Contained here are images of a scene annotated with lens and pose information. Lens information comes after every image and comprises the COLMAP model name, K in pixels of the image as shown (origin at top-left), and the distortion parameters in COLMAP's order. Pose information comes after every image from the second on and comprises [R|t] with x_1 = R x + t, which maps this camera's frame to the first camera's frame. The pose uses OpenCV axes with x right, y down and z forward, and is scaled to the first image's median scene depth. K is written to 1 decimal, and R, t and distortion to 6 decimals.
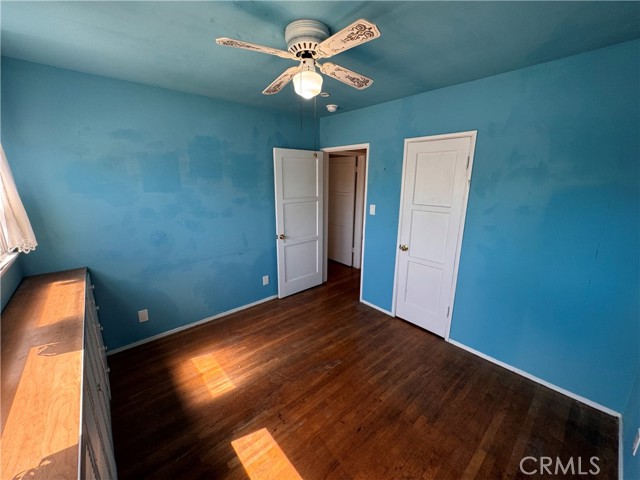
lens RADIAL K [[259.1, 0, 317.5], [0, 259.1, 239.3], [0, 0, 1]] dist [-0.001842, -0.000290]
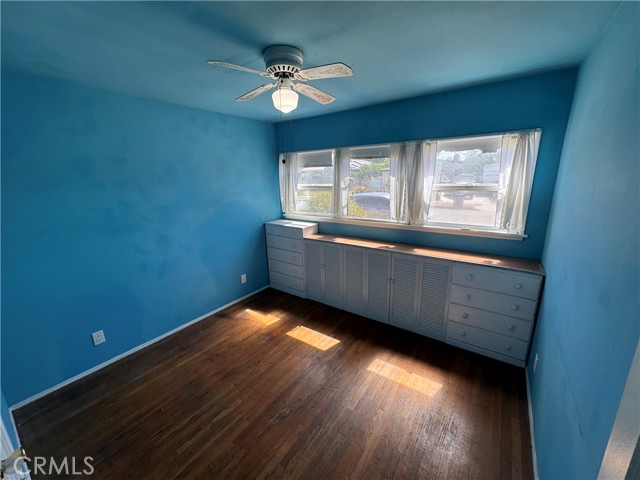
lens RADIAL K [[259.1, 0, 322.2], [0, 259.1, 242.6], [0, 0, 1]] dist [-0.001842, -0.000290]
pose [[-0.969607, 0.076642, -0.232356, 0.098017], [-0.038487, 0.890072, 0.454192, -0.452316], [0.241624, 0.449331, -0.860070, 1.841952]]
